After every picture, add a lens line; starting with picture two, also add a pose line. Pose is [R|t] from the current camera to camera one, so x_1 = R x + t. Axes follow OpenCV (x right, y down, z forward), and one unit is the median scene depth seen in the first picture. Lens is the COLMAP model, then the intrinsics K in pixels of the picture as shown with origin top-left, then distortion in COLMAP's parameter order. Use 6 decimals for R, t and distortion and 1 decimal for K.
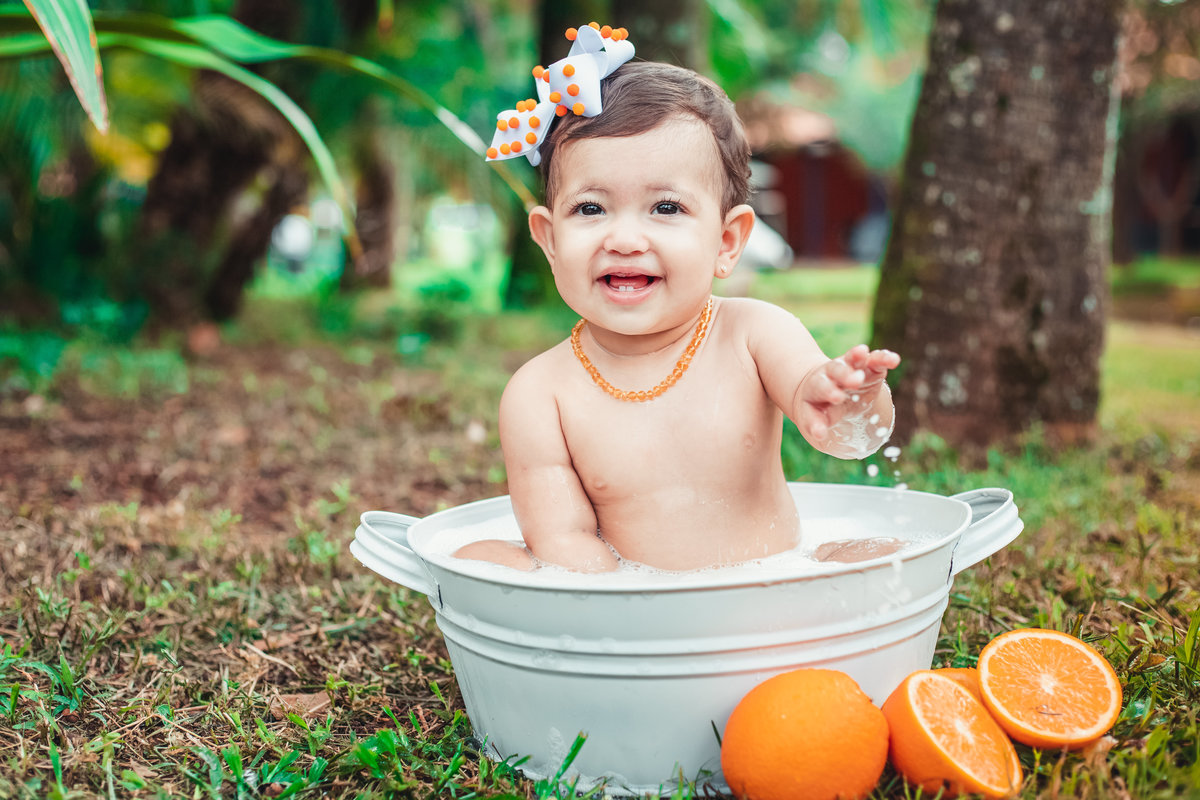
lens RADIAL K [[1866.6, 0, 598.7], [0, 1866.6, 395.7], [0, 0, 1]] dist [0.004173, 0.064278]
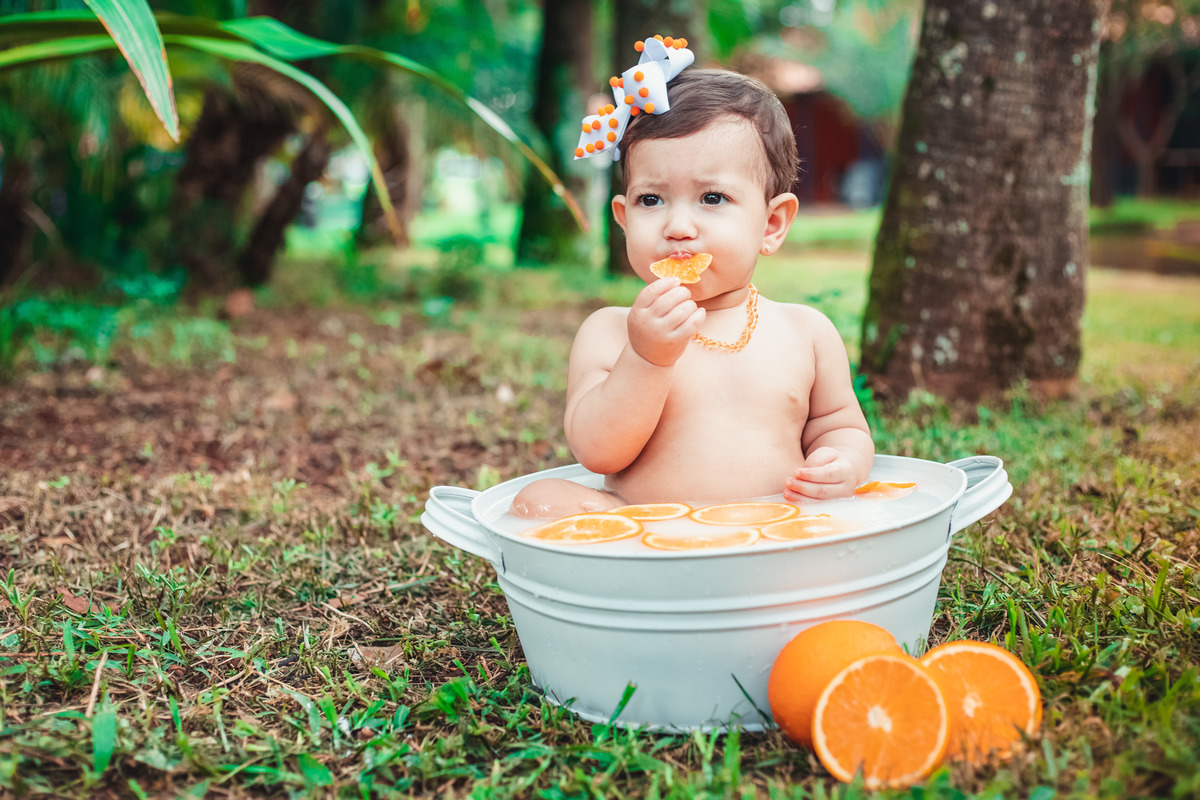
lens RADIAL K [[1796.9, 0, 595.2], [0, 1796.9, 400.5], [0, 0, 1]] dist [0.005707, 0.072845]
pose [[0.999848, -0.017308, -0.002175, -0.013056], [0.017376, 0.999166, 0.036953, -0.016717], [0.001534, -0.036985, 0.999315, -0.050535]]
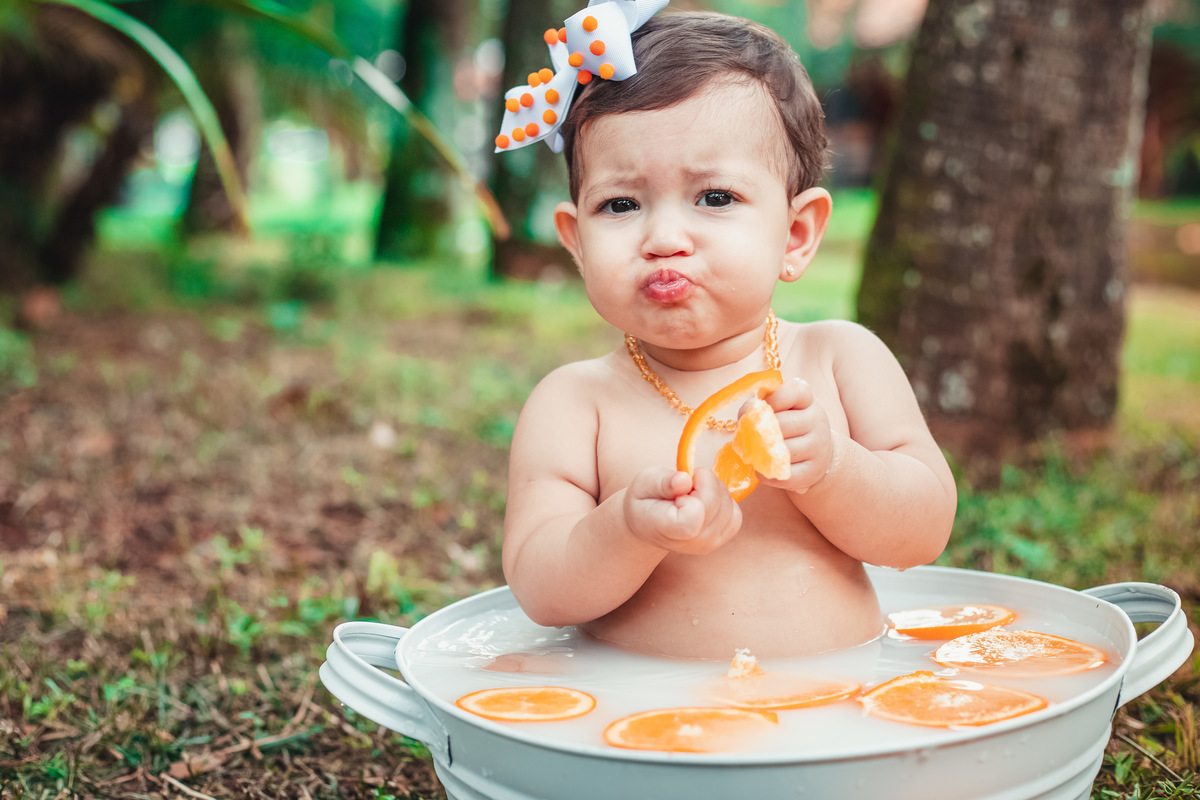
lens RADIAL K [[1984.3, 0, 549.6], [0, 1984.3, 406.0], [0, 0, 1]] dist [0.010243, 0.077805]
pose [[0.998443, -0.004476, 0.055593, -0.047064], [0.002363, 0.999274, 0.038019, -0.032570], [-0.055723, -0.037828, 0.997729, 0.109355]]
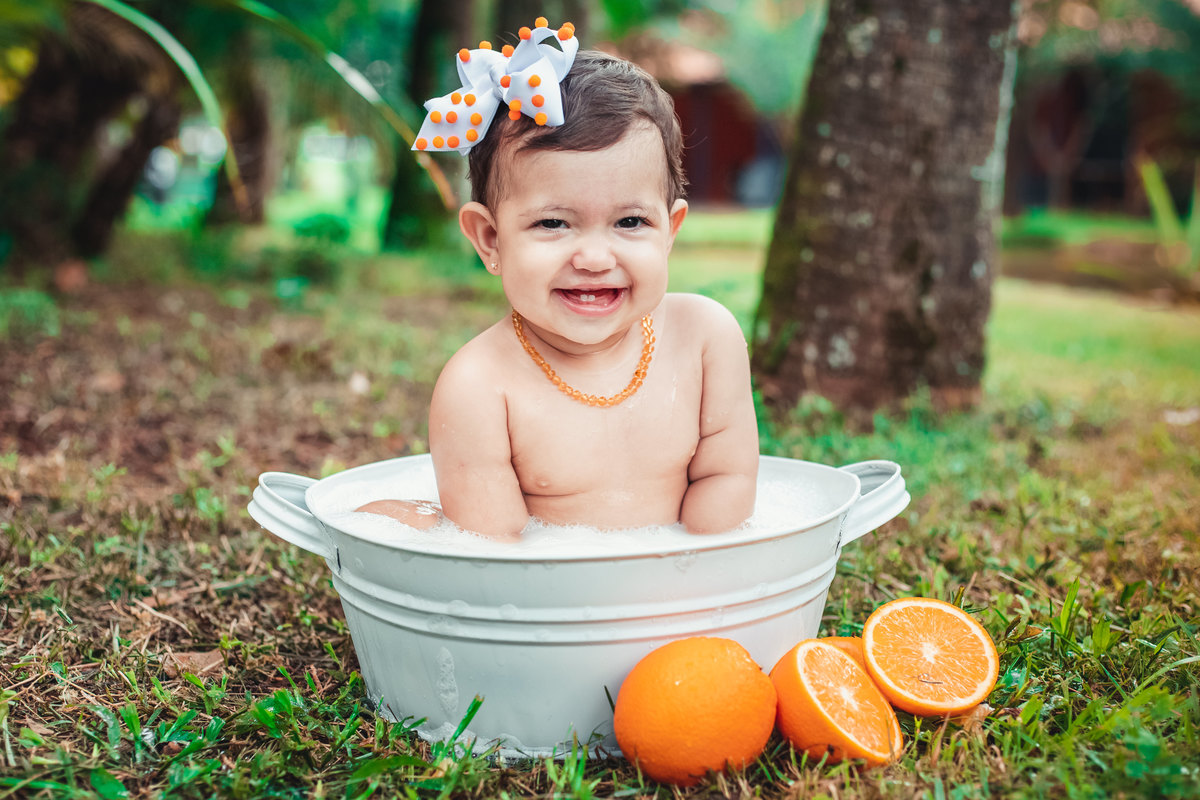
lens RADIAL K [[1926.7, 0, 594.3], [0, 1926.7, 431.9], [0, 0, 1]] dist [0.006782, 0.013820]
pose [[0.997749, 0.019519, 0.064154, -0.007984], [-0.022659, 0.998562, 0.048590, -0.008112], [-0.063114, -0.049934, 0.996756, -0.023375]]
